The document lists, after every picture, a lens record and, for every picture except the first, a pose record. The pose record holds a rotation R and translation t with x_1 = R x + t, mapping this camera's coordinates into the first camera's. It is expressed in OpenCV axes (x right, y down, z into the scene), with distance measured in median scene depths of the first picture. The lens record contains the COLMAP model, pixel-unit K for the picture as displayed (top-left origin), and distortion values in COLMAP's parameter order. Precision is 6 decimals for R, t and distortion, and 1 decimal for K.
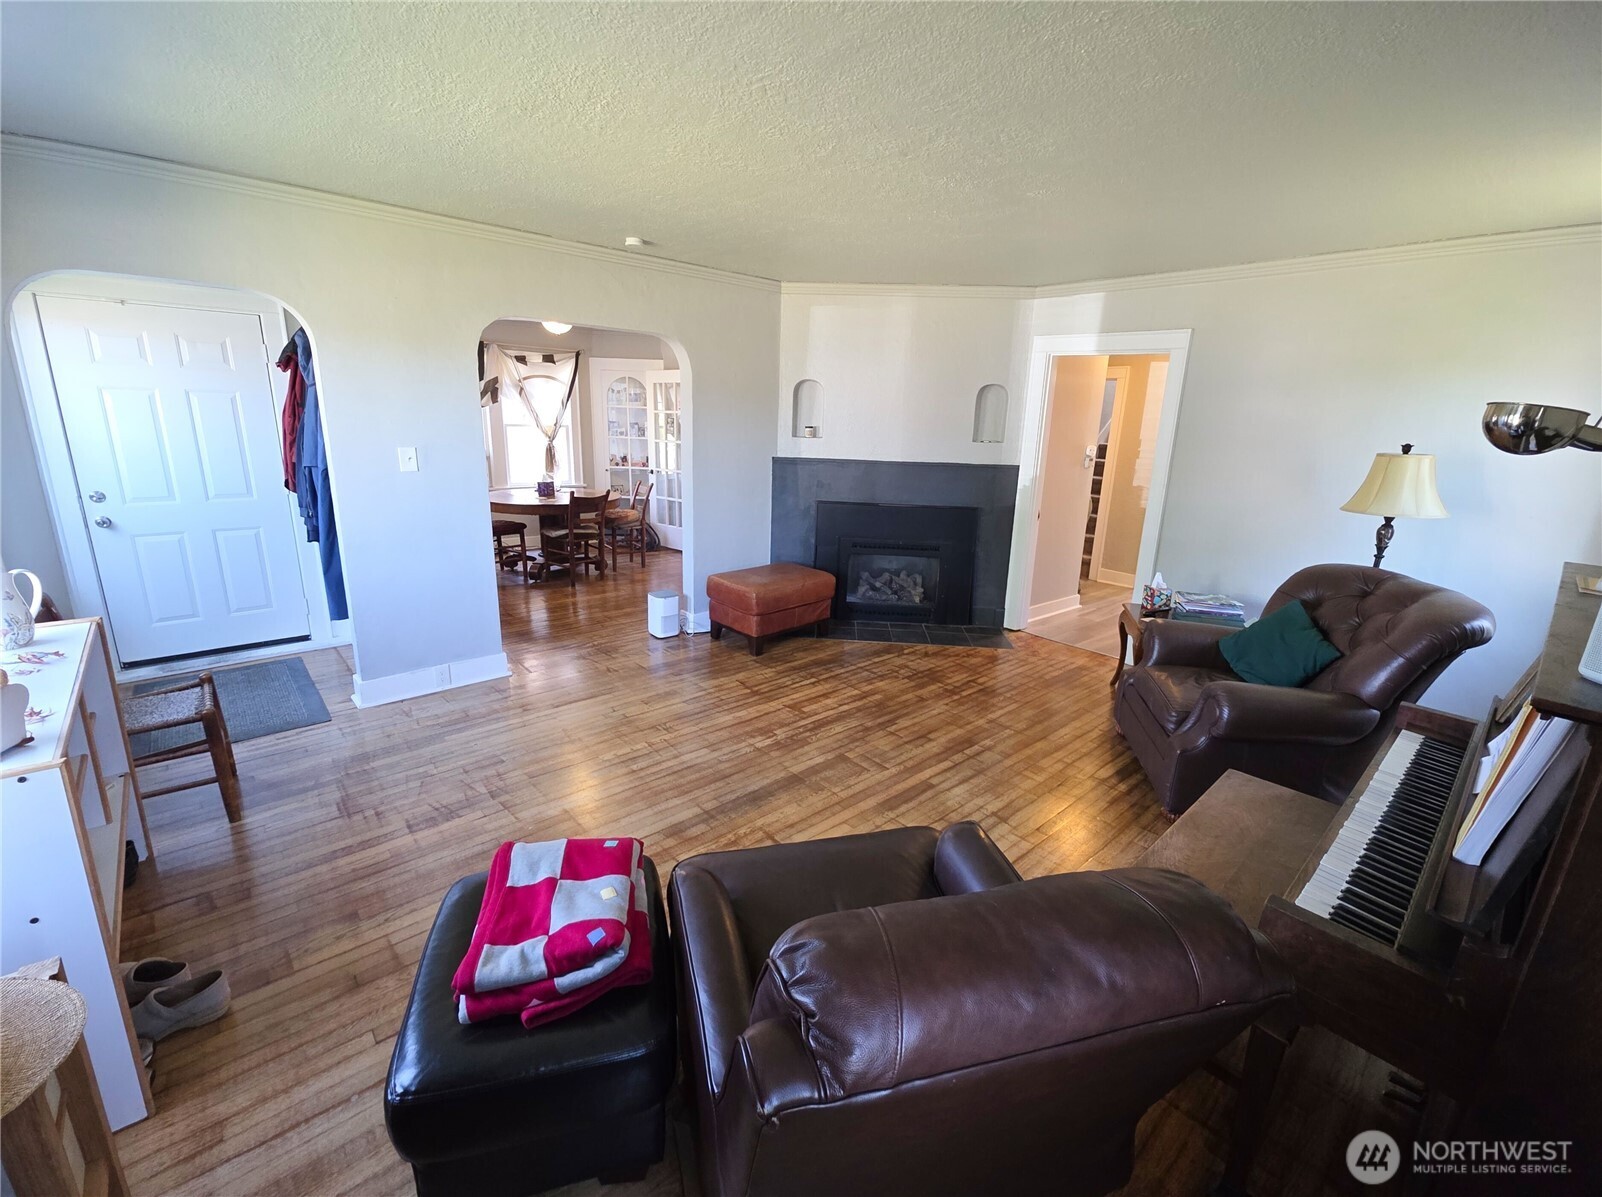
lens RADIAL K [[678.6, 0, 801.0], [0, 678.6, 598.5], [0, 0, 1]] dist [0.008729, -0.000046]
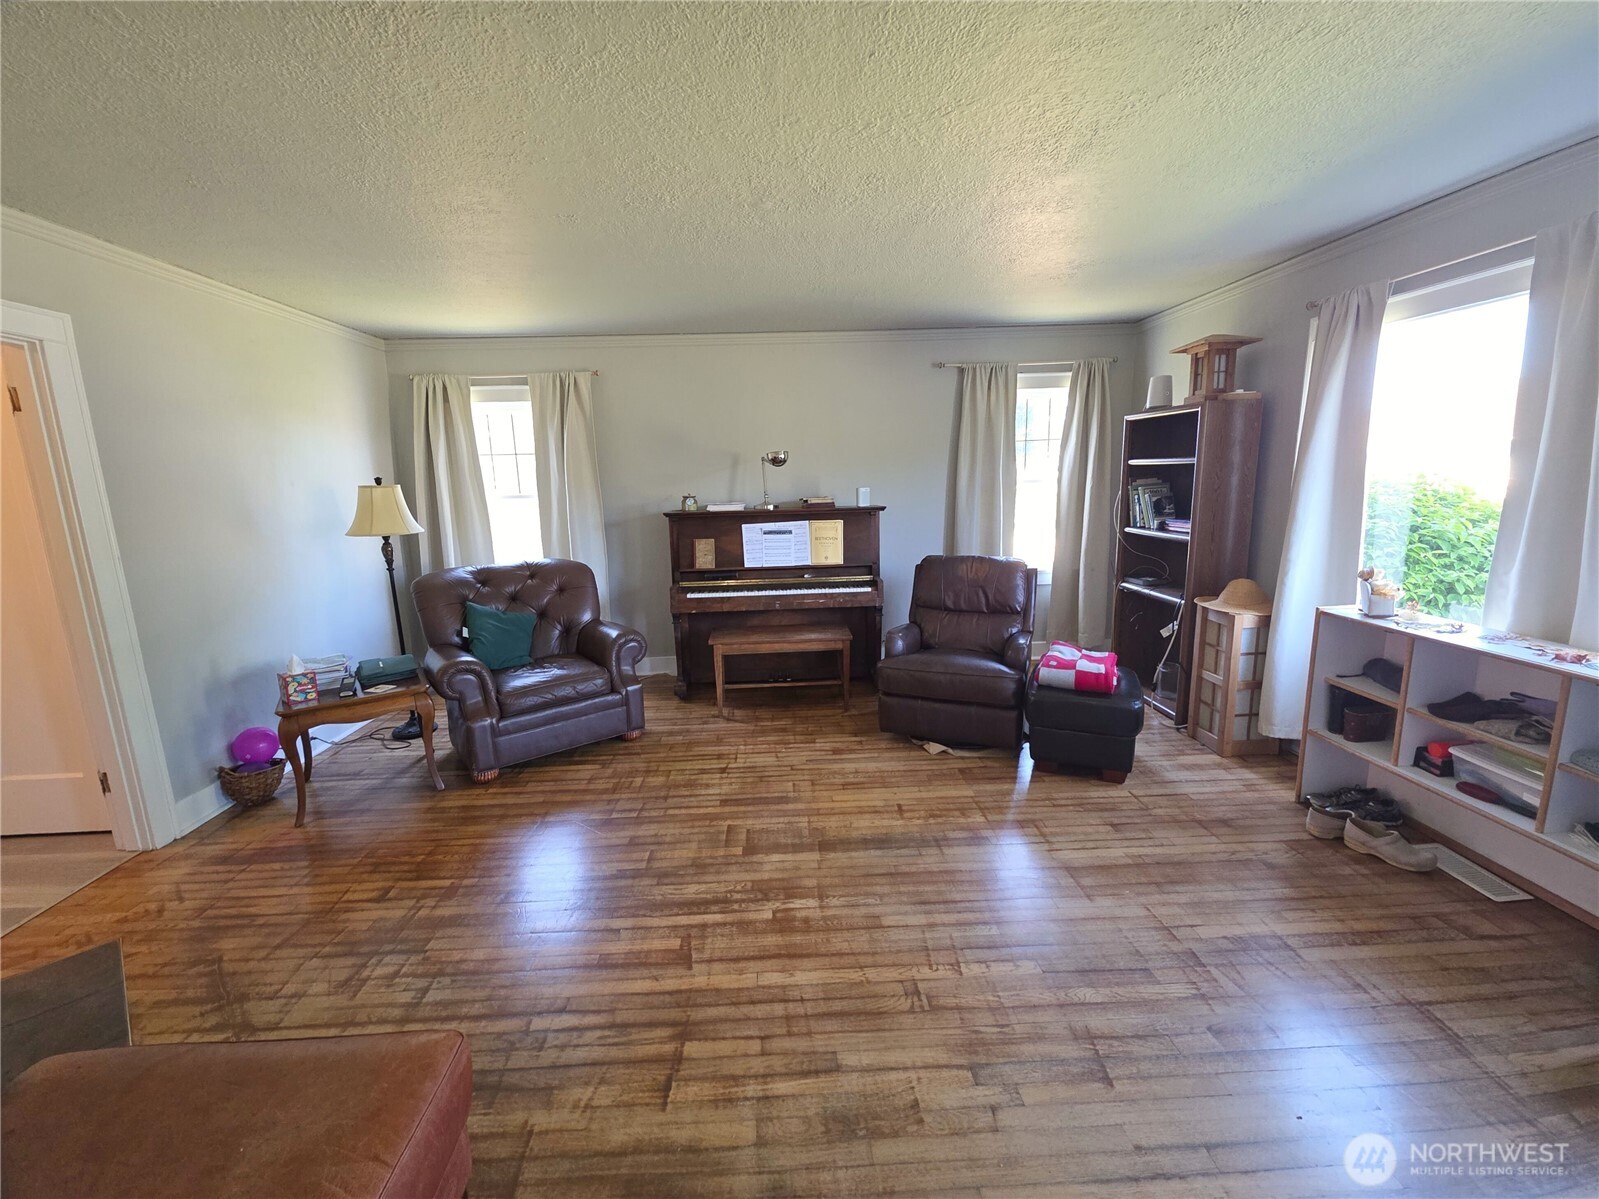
lens RADIAL K [[647.3, 0, 799.5], [0, 647.3, 599.5], [0, 0, 1]] dist [0.002883, 0.000006]
pose [[-0.773261, -0.131804, 0.620238, -0.396877], [0.166871, 0.901379, 0.399587, -0.319059], [-0.611737, 0.412485, -0.675007, 1.233190]]
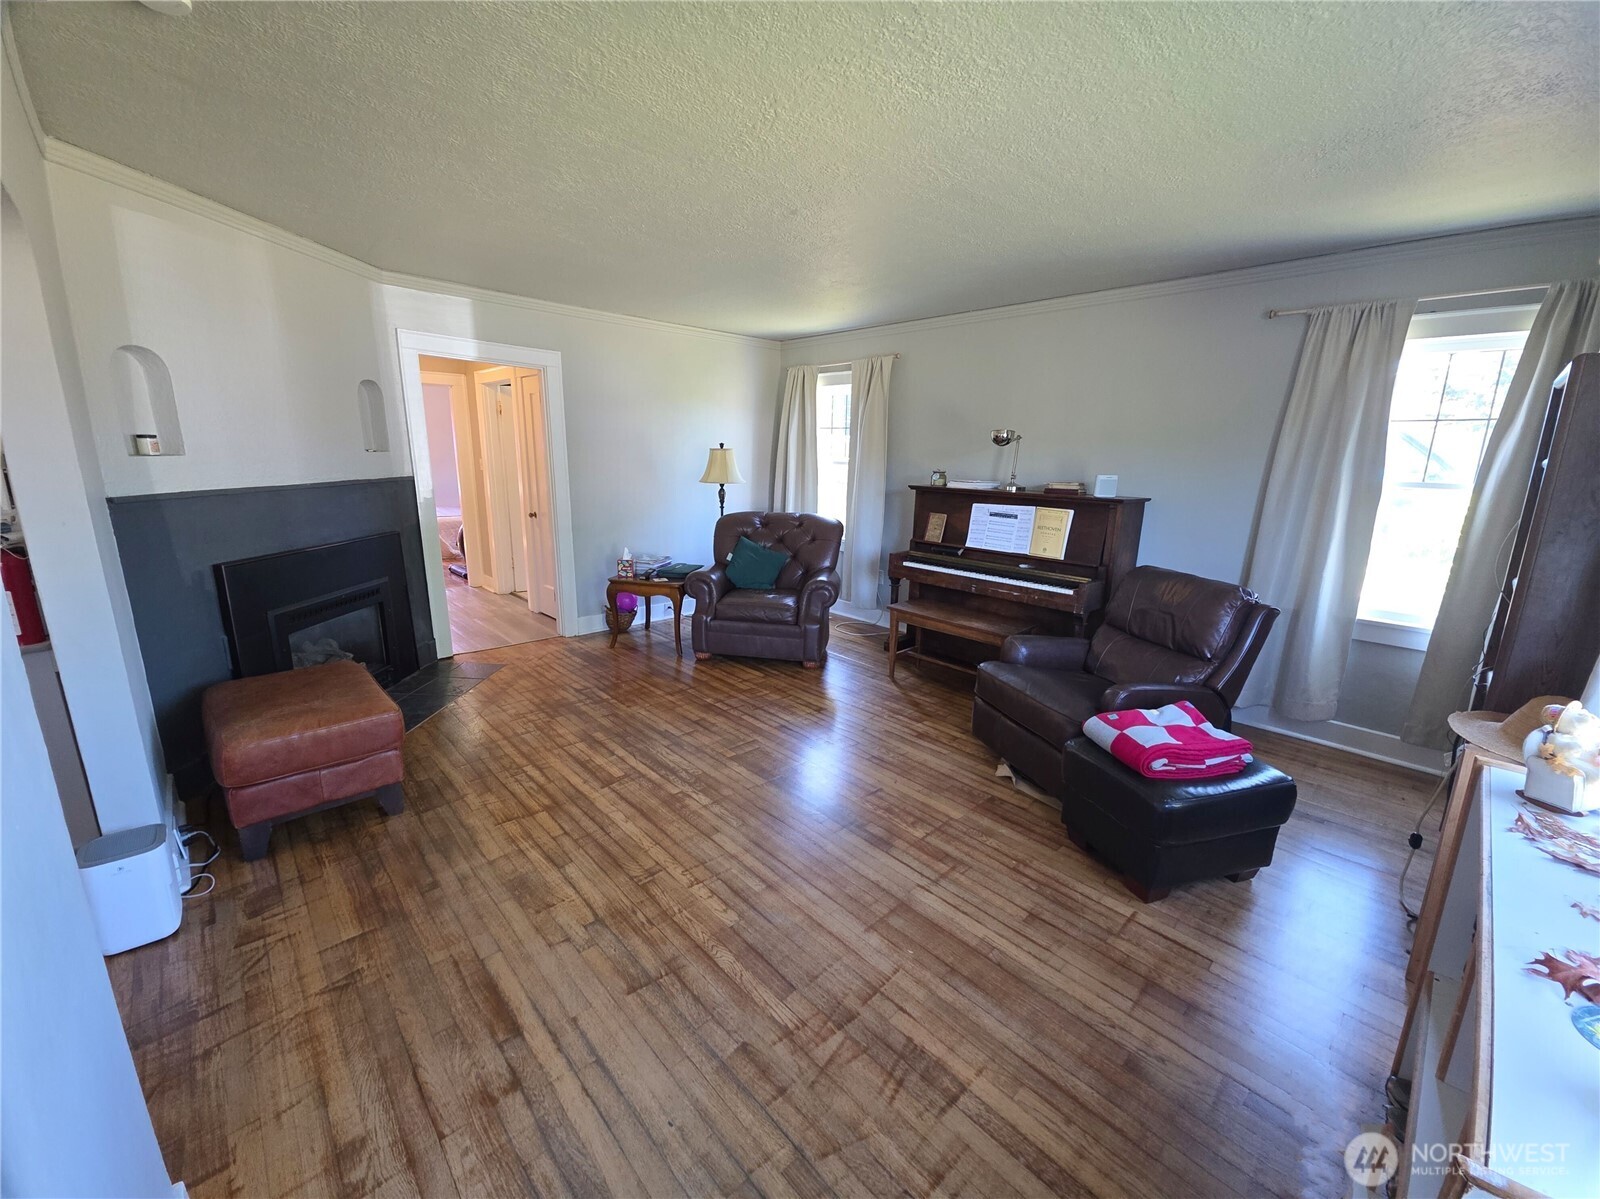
lens RADIAL K [[639.0, 0, 800.0], [0, 639.0, 599.5], [0, 0, 1]] dist [0.006723, -0.000063]
pose [[-0.025616, -0.263413, 0.964343, -0.733005], [0.240671, 0.934661, 0.261699, -0.199685], [-0.970269, 0.238793, 0.039454, 0.725529]]
